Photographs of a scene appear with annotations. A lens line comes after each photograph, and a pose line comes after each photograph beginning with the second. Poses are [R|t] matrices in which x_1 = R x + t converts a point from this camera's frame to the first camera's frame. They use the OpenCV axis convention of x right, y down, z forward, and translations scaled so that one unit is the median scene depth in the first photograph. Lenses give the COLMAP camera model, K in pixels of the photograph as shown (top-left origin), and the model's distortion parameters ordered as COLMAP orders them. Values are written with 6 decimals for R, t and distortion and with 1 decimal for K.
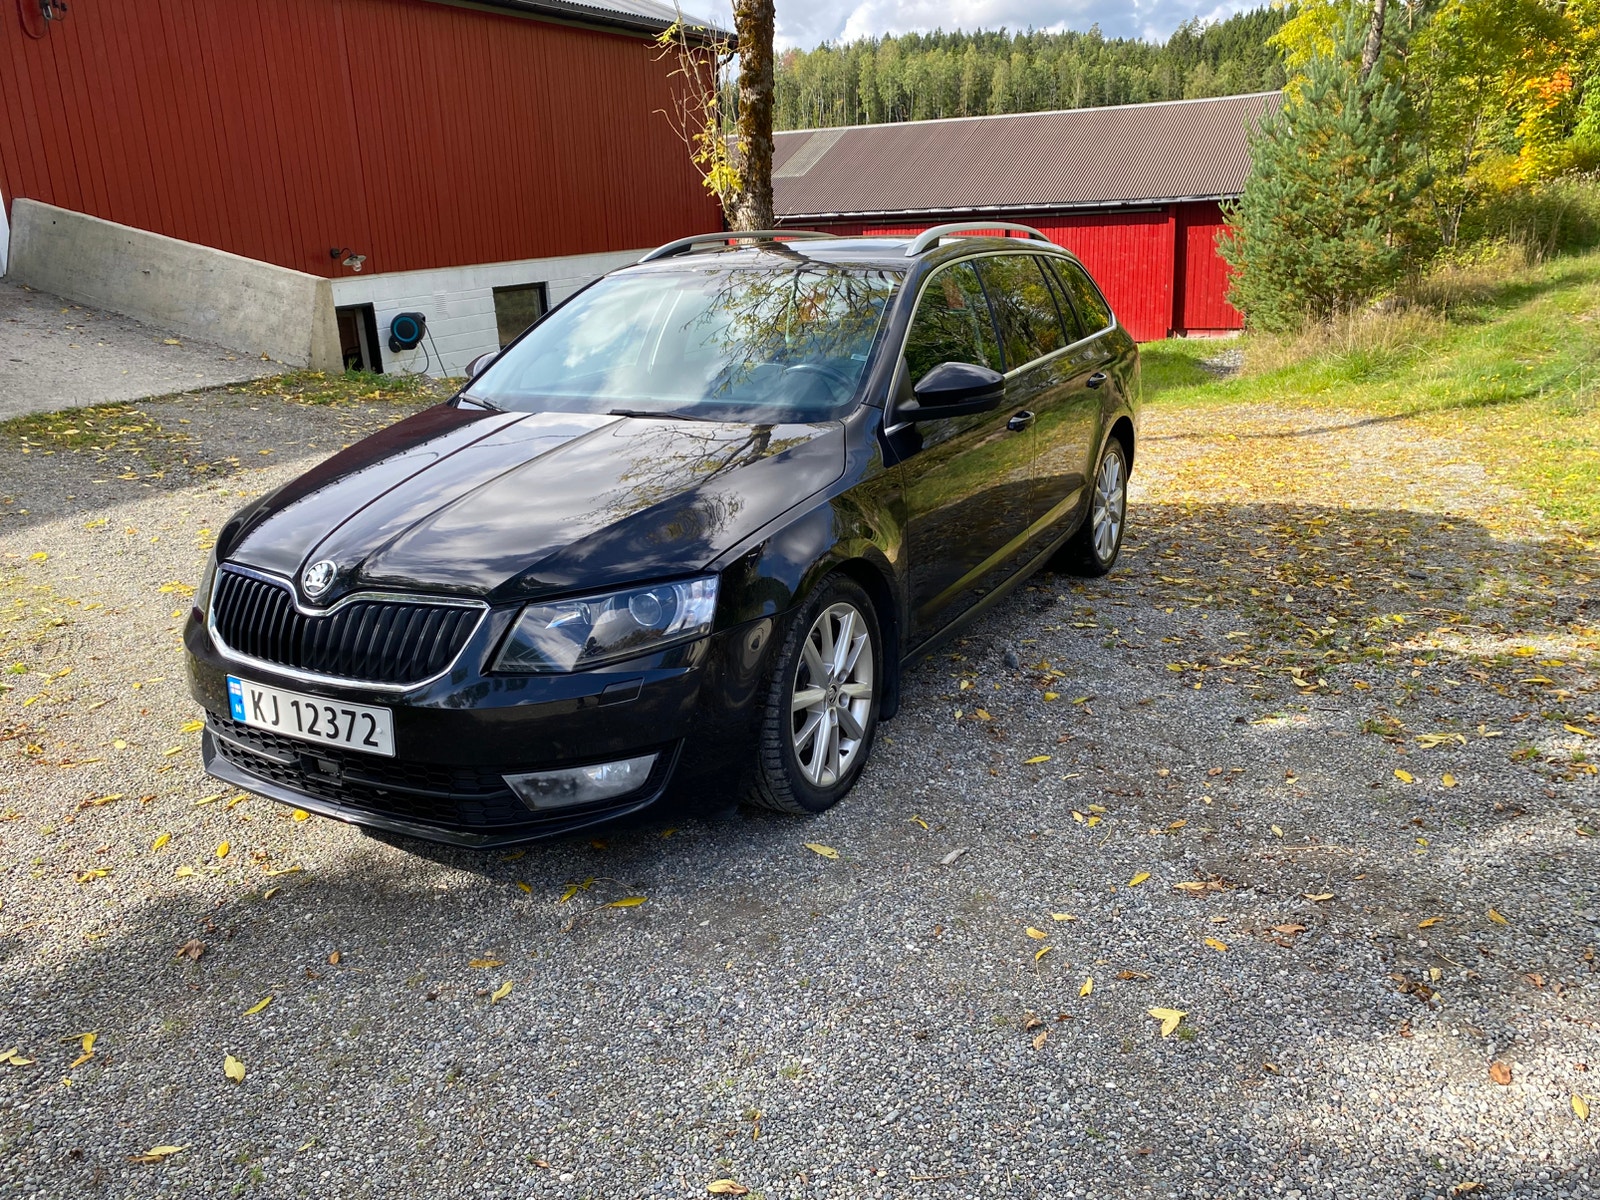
lens RADIAL K [[1244.9, 0, 804.7], [0, 1244.9, 599.0], [0, 0, 1]] dist [-0.002622, 0.010503]
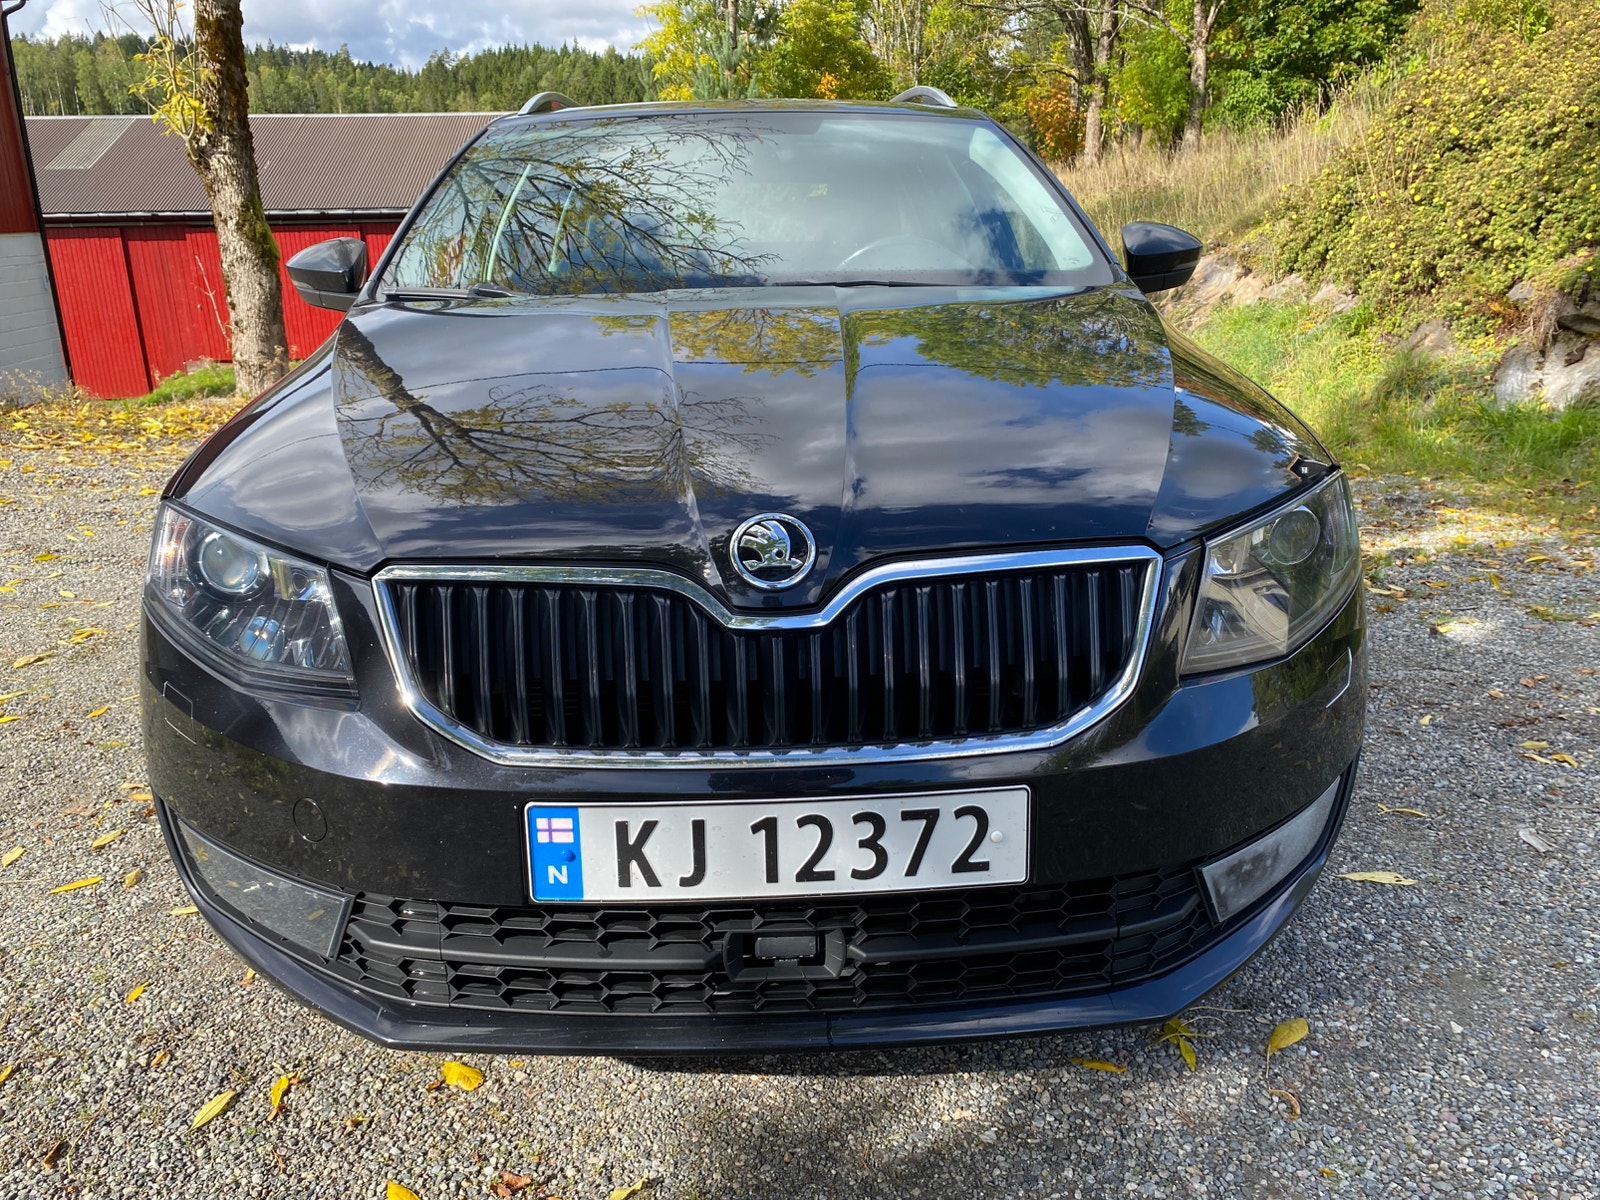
lens RADIAL K [[1244.9, 0, 812.8], [0, 1244.9, 590.5], [0, 0, 1]] dist [-0.002622, 0.010503]
pose [[0.853519, -0.123593, 0.506192, -0.603997], [0.136529, 0.990568, 0.011650, -0.003629], [-0.502857, 0.059167, 0.862342, 0.583911]]
